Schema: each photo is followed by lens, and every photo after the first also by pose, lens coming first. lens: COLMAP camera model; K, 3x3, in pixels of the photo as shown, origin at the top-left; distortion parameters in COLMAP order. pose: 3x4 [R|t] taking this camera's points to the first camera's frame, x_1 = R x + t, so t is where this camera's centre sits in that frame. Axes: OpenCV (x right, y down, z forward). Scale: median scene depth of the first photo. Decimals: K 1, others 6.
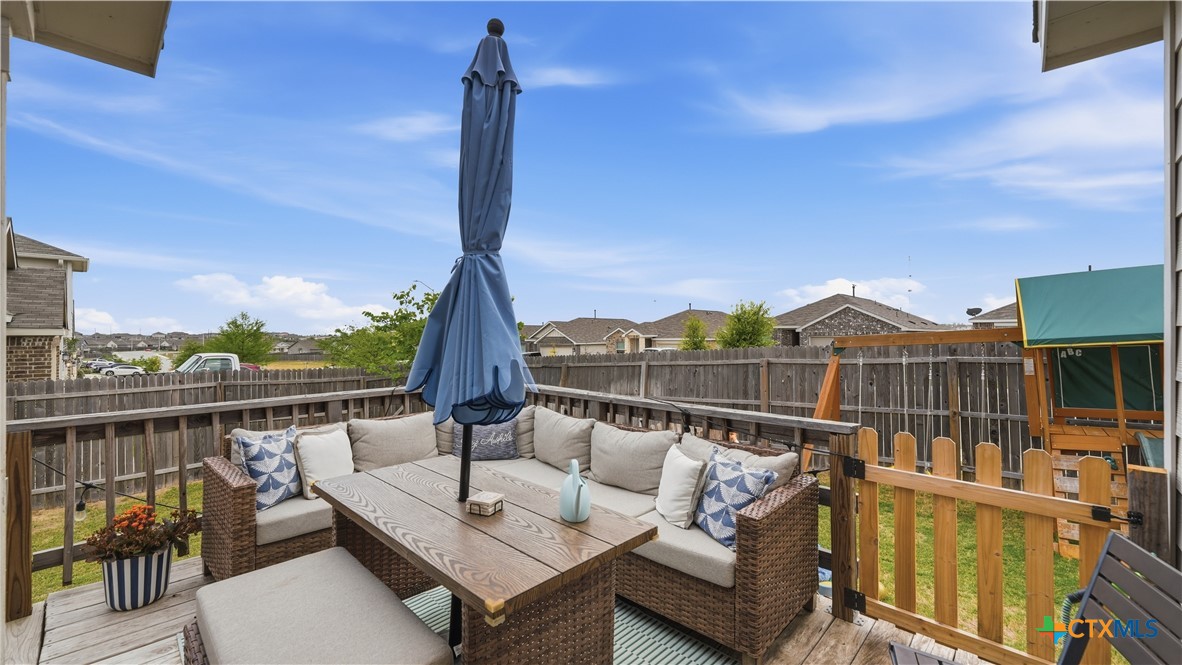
lens RADIAL K [[475.8, 0, 591.0], [0, 475.8, 332.5], [0, 0, 1]] dist [-0.000553, 0.000220]
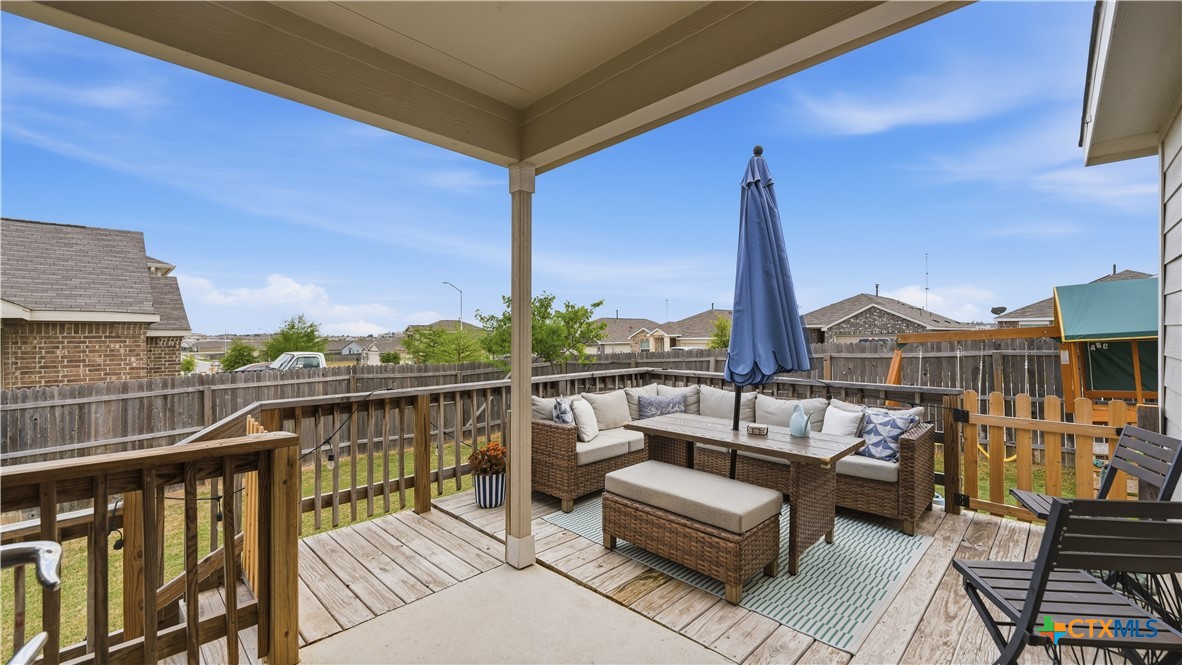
lens RADIAL K [[481.5, 0, 588.6], [0, 481.5, 335.2], [0, 0, 1]] dist [0.001805, -0.000182]
pose [[0.999813, -0.003451, -0.019003, -0.329383], [0.003557, 0.999978, 0.005565, 0.001951], [0.018983, -0.005631, 0.999804, -0.313032]]
